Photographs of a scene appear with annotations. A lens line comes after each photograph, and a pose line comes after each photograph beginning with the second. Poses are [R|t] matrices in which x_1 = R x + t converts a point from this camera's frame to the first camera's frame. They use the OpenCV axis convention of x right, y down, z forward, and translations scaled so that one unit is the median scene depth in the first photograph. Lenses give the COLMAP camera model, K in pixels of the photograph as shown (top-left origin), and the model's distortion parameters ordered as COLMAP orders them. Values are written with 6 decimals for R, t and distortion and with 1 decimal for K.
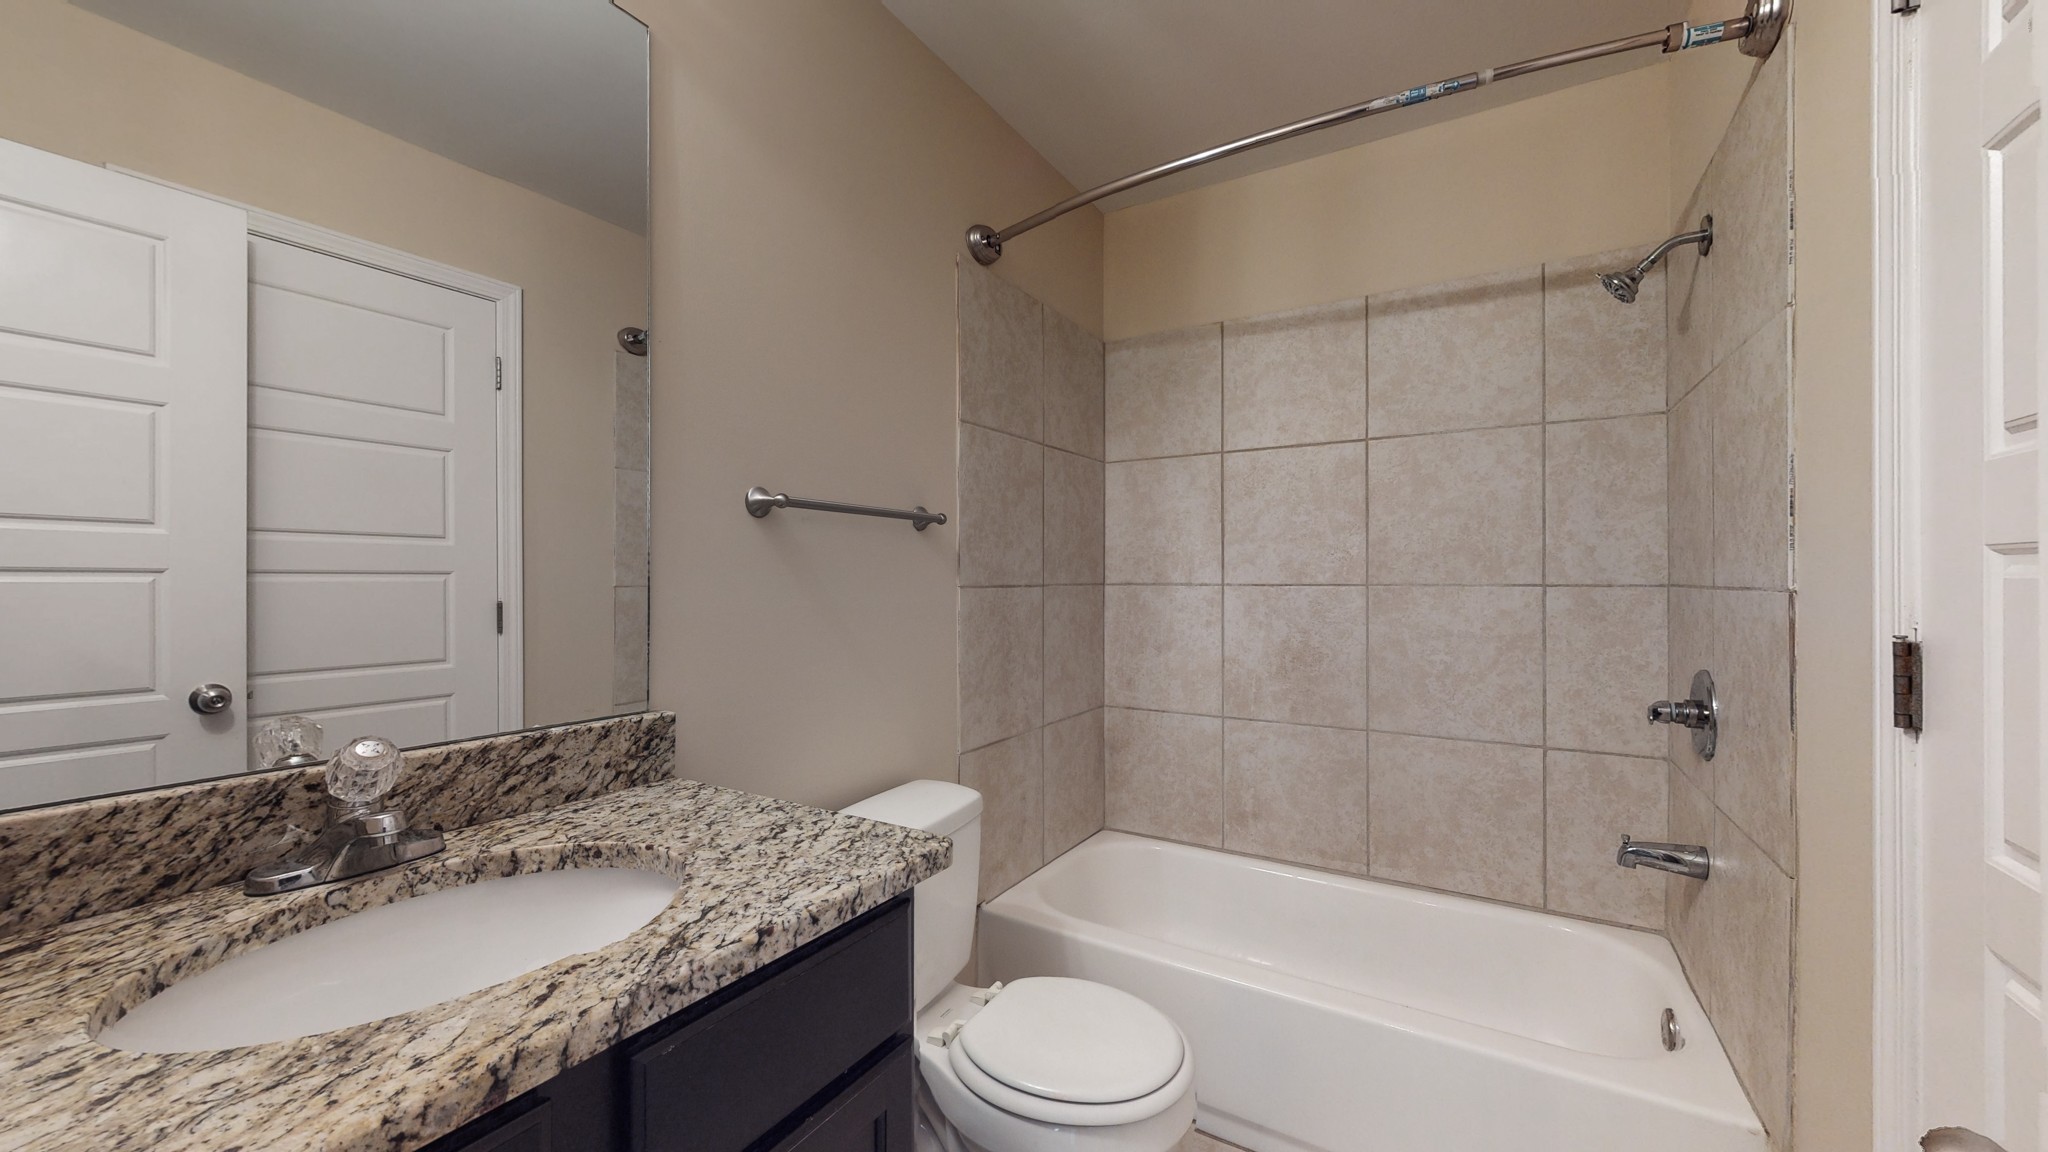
lens RADIAL K [[750.9, 0, 1023.8], [0, 750.9, 577.7], [0, 0, 1]] dist [0.000518, 0.000024]
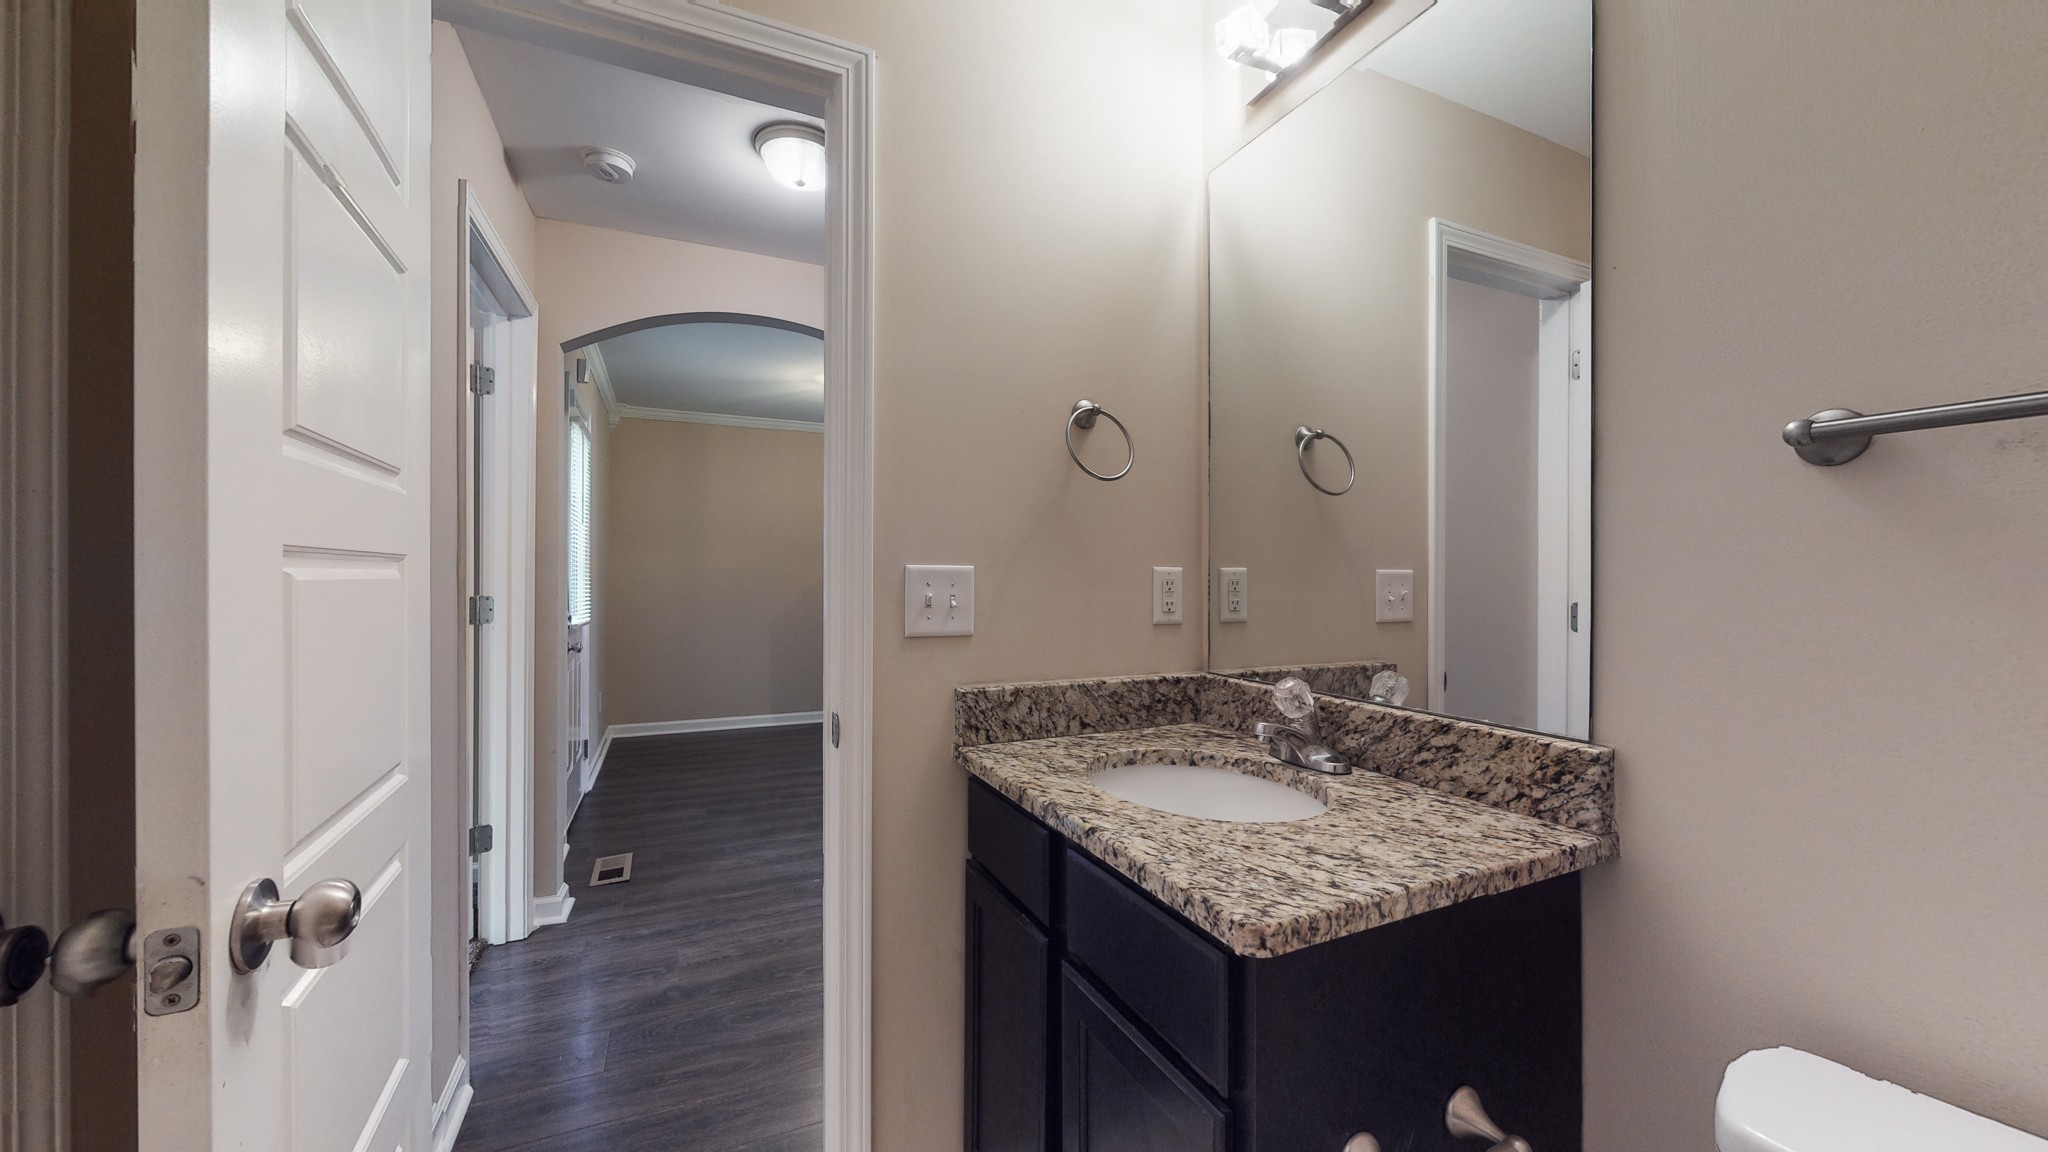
lens RADIAL K [[750.9, 0, 1023.8], [0, 750.9, 577.7], [0, 0, 1]] dist [0.000518, 0.000024]
pose [[-0.551659, -0.001221, -0.834069, 0.626590], [-0.001475, 0.999999, -0.000488, 0.004439], [0.834068, 0.000961, -0.551660, 1.175009]]
